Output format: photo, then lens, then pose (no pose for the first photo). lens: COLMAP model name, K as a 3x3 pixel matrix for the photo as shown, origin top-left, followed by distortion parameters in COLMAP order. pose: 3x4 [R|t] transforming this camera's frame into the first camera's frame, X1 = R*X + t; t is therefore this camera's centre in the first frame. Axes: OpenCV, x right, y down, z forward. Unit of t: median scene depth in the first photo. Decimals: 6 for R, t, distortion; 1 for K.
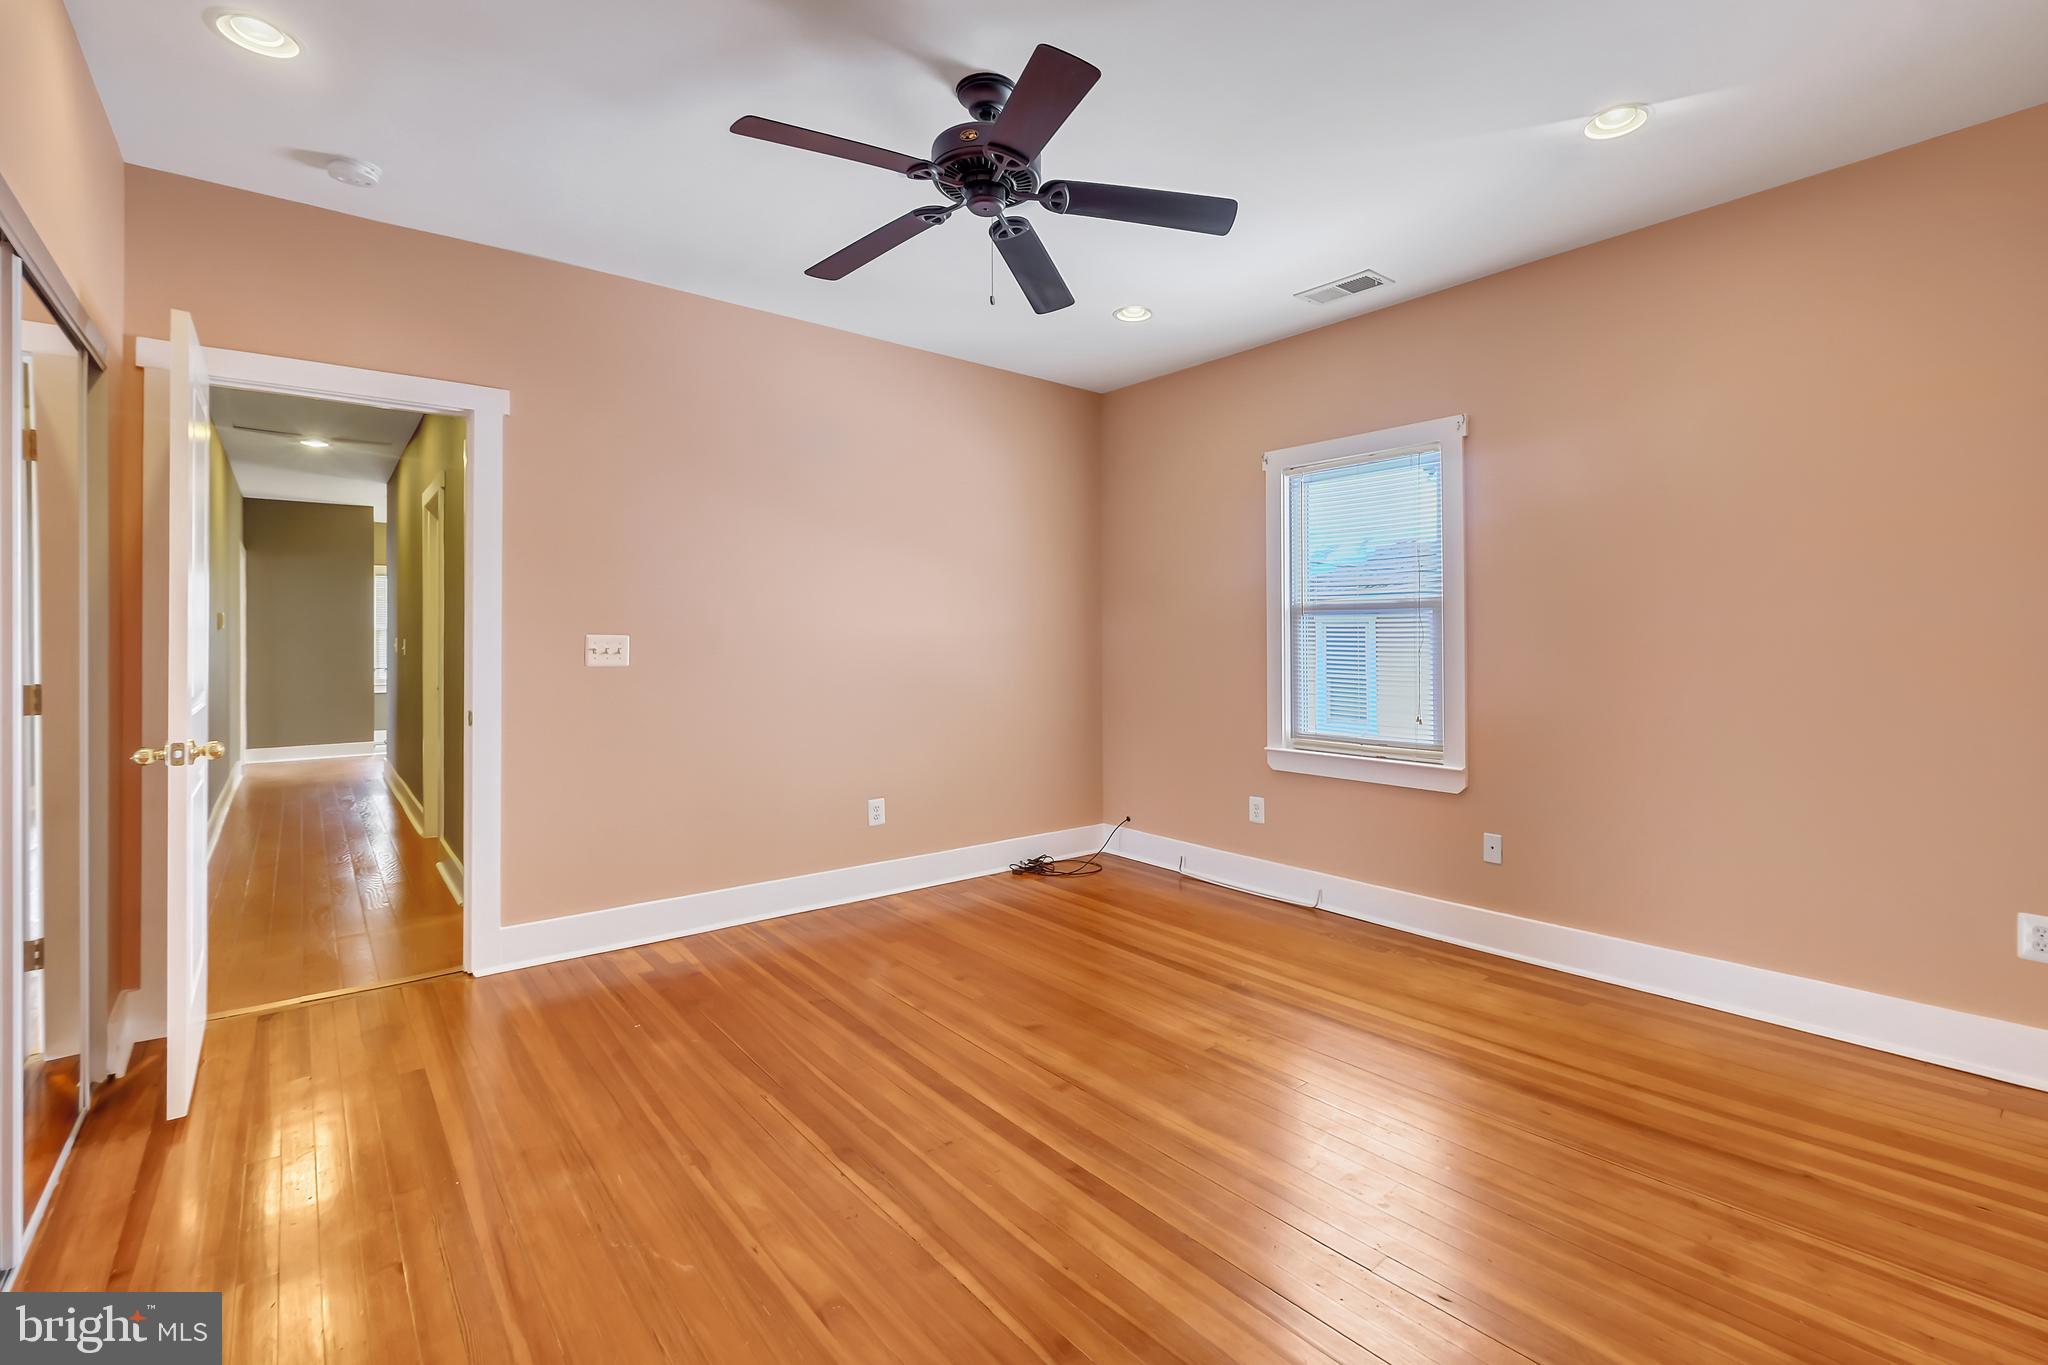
lens RADIAL K [[933.2, 0, 1036.0], [0, 933.2, 635.9], [0, 0, 1]] dist [0.002549, 0.000900]
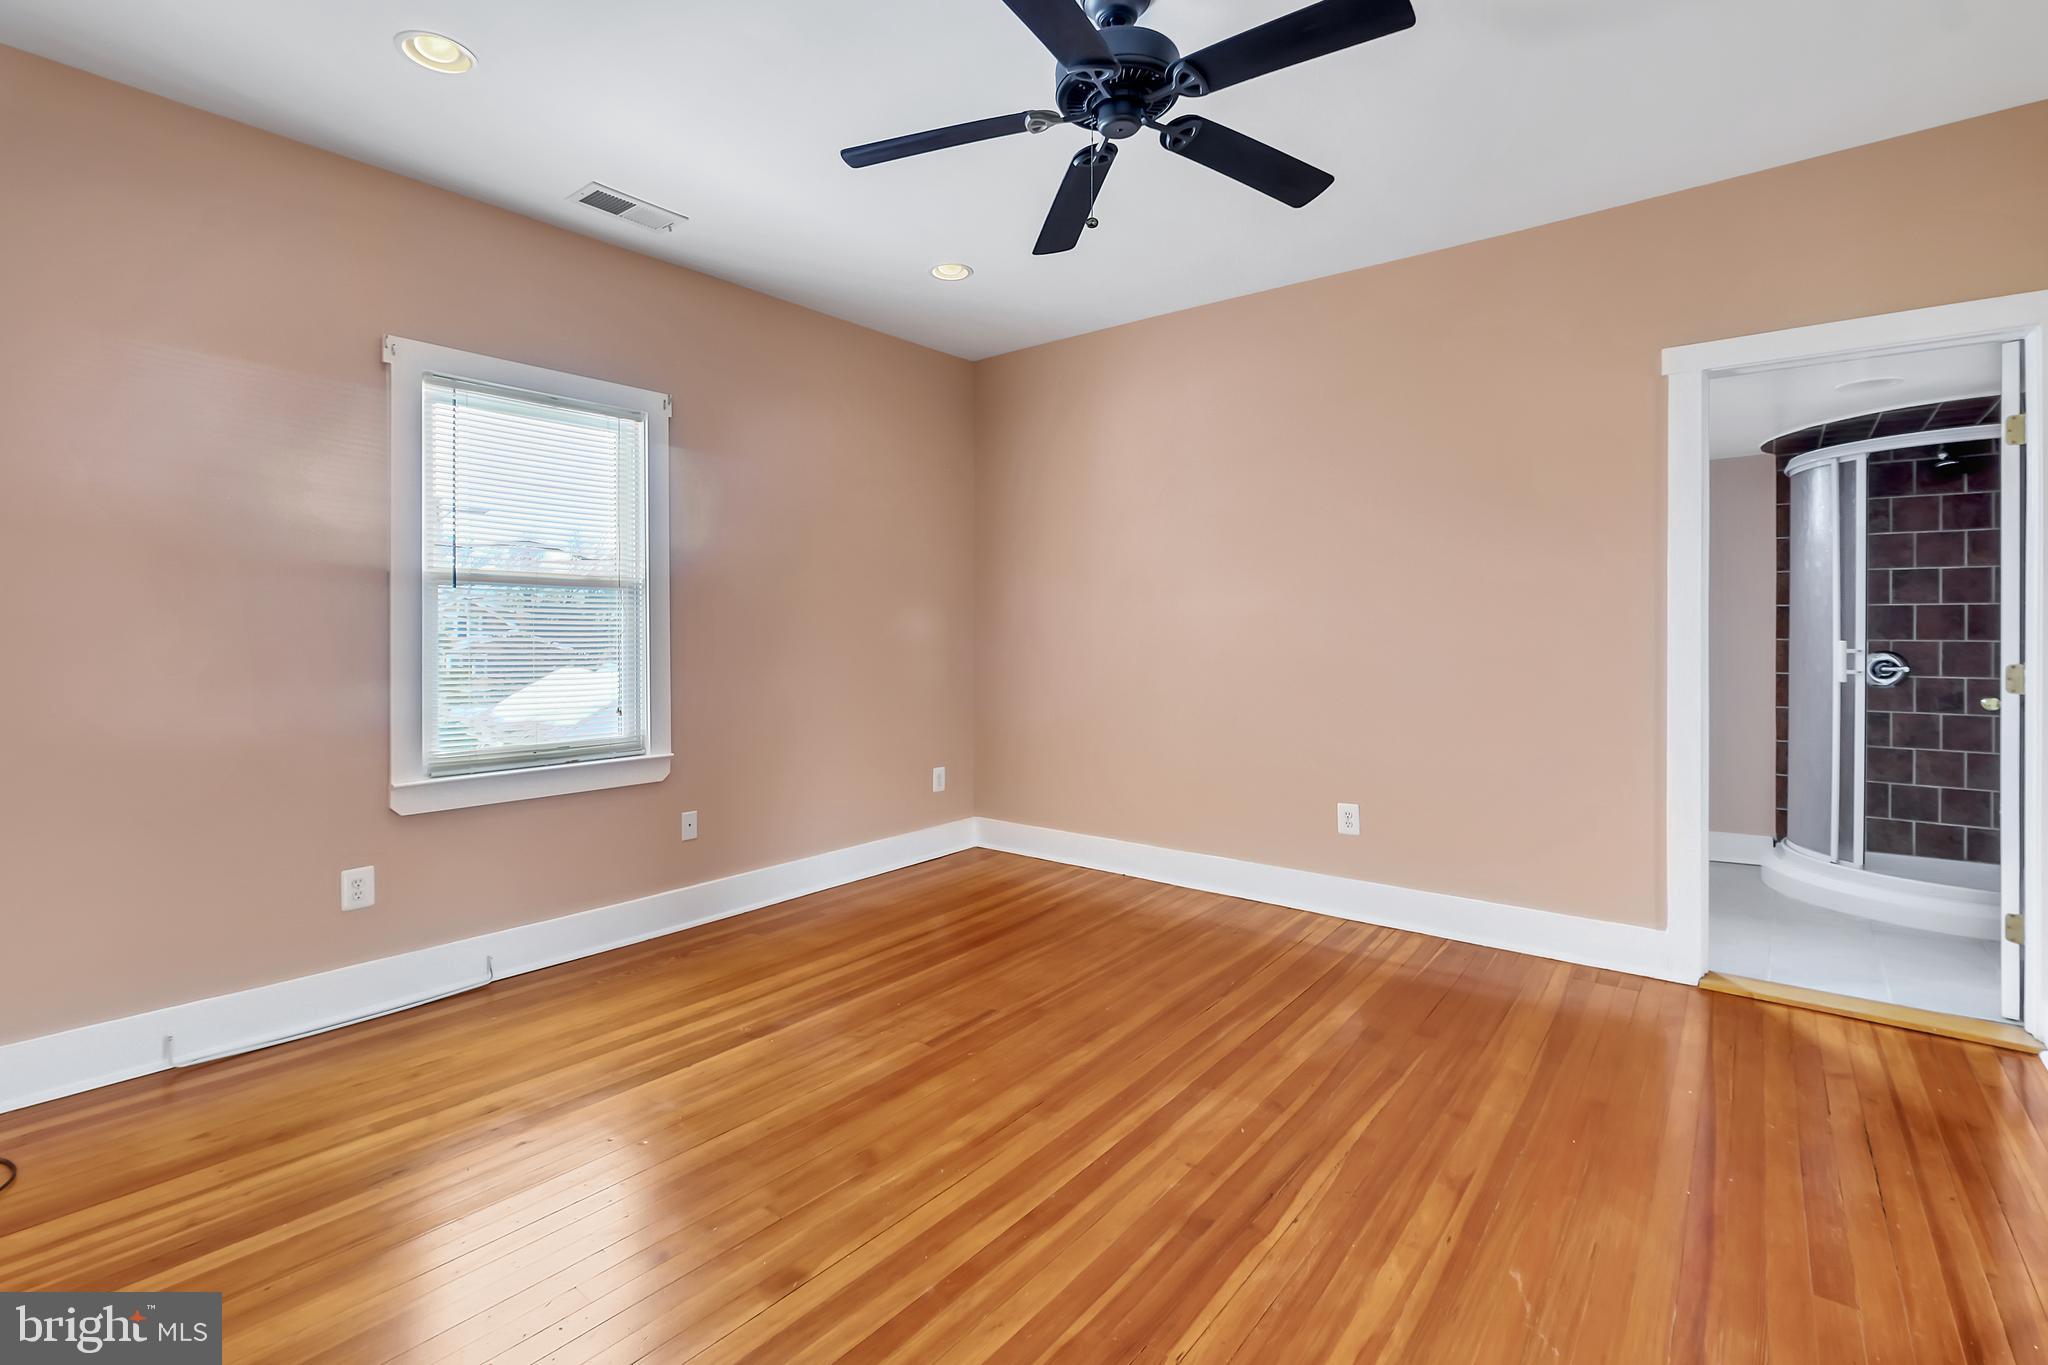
lens RADIAL K [[933.2, 0, 1036.0], [0, 933.2, 635.9], [0, 0, 1]] dist [0.002549, 0.000900]
pose [[-0.223171, -0.003323, 0.974774, -0.705834], [-0.005623, 0.999982, 0.002122, 0.015238], [-0.974763, -0.005008, -0.223186, 1.002908]]
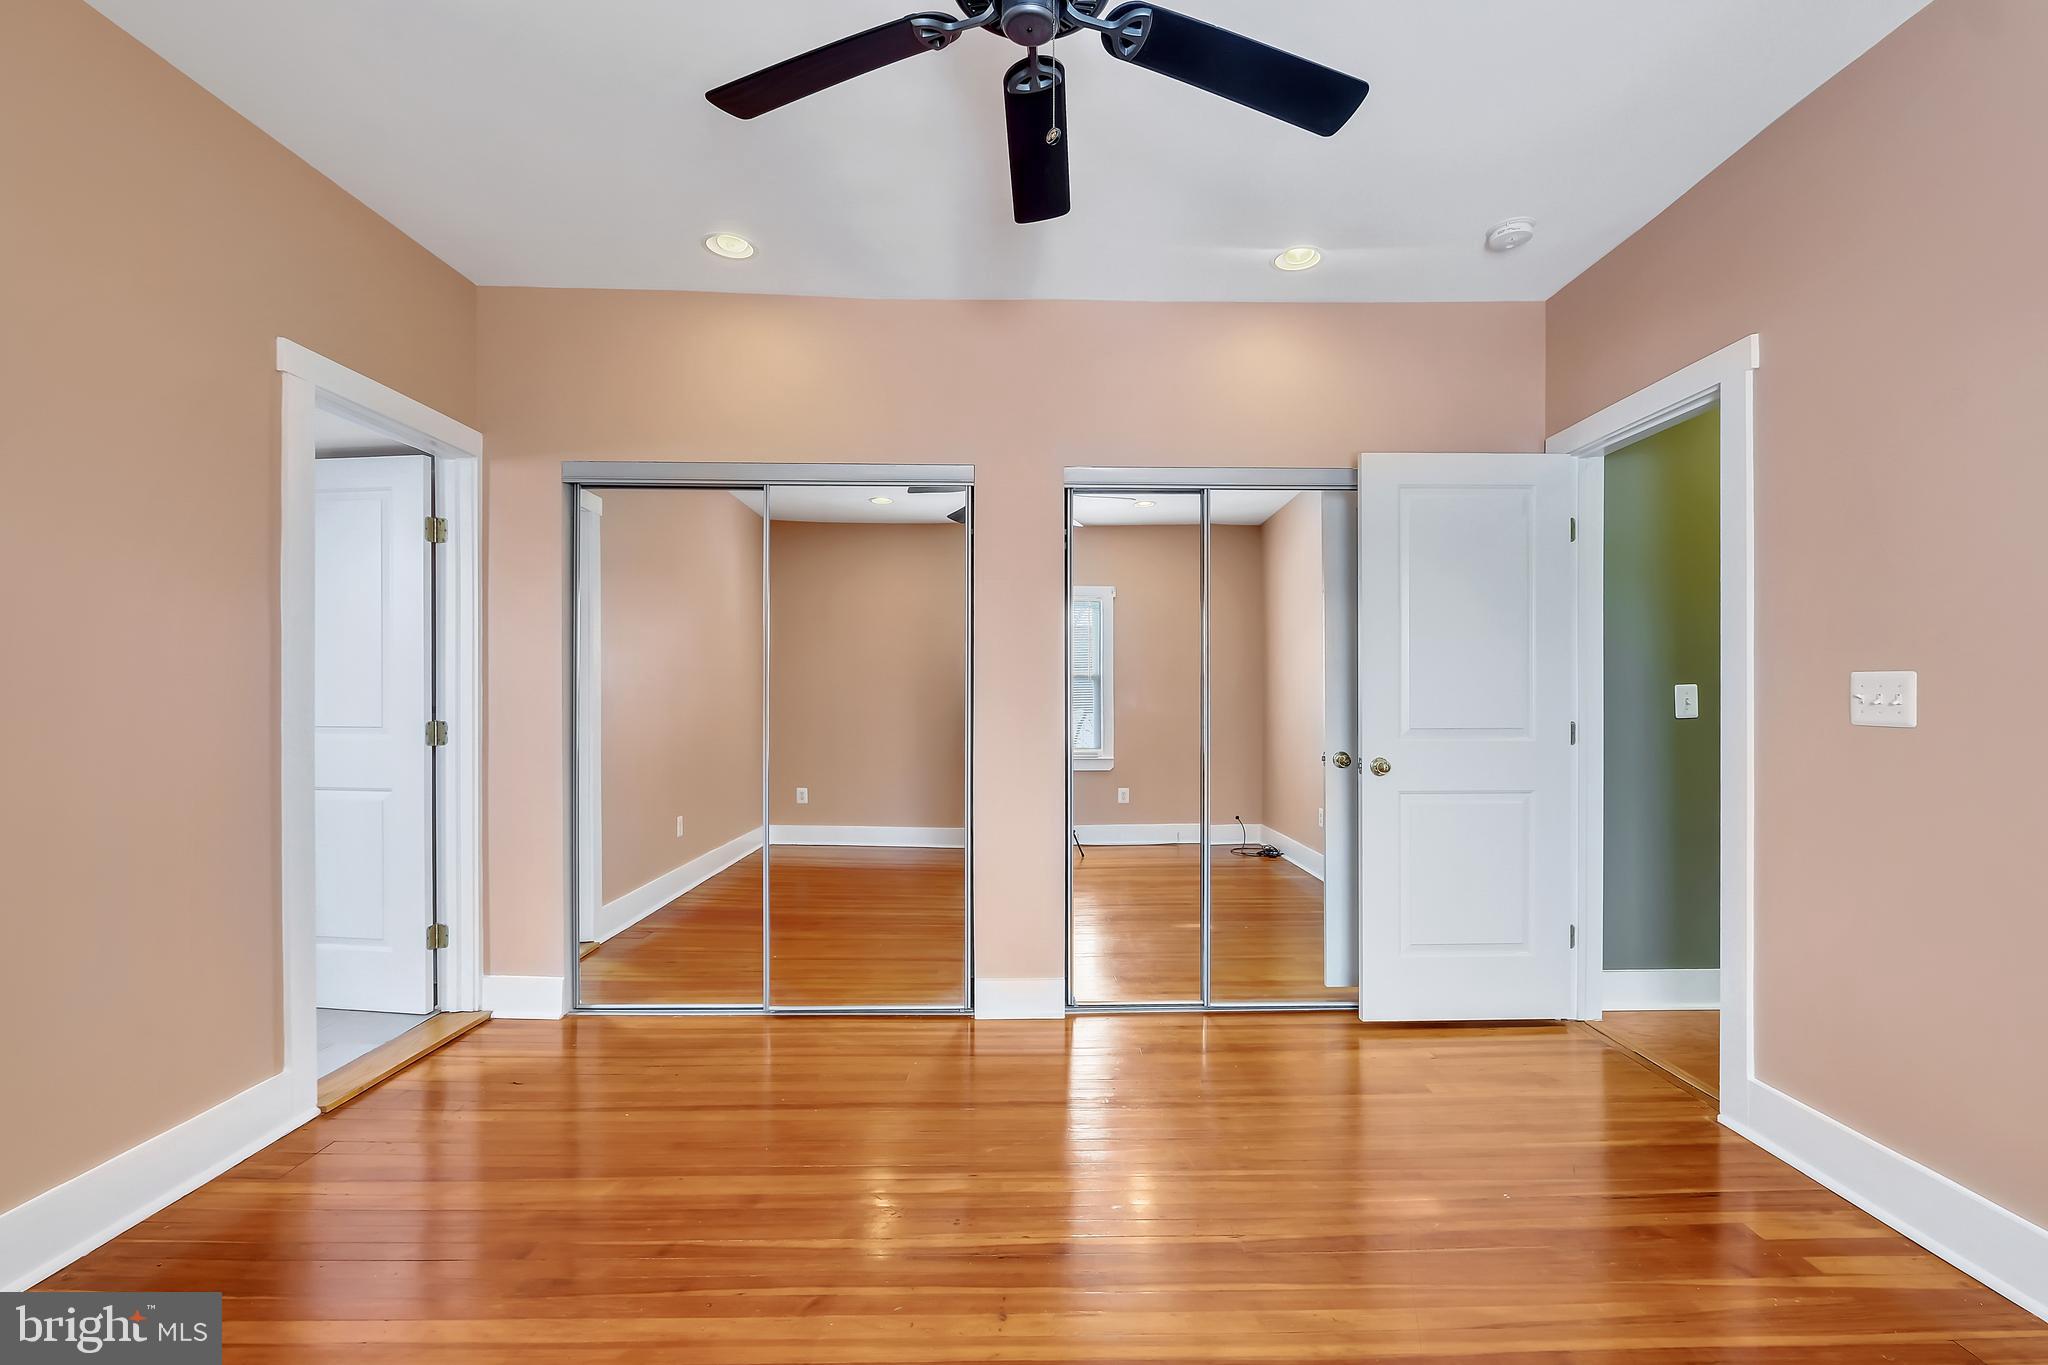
lens RADIAL K [[916.7, 0, 1036.0], [0, 916.7, 692.2], [0, 0, 1]] dist [0.000488, 0.000140]
pose [[-0.623101, -0.003372, -0.782134, 0.368354], [0.005280, 0.999950, -0.008518, 0.016756], [0.782124, -0.009438, -0.623052, 1.115809]]
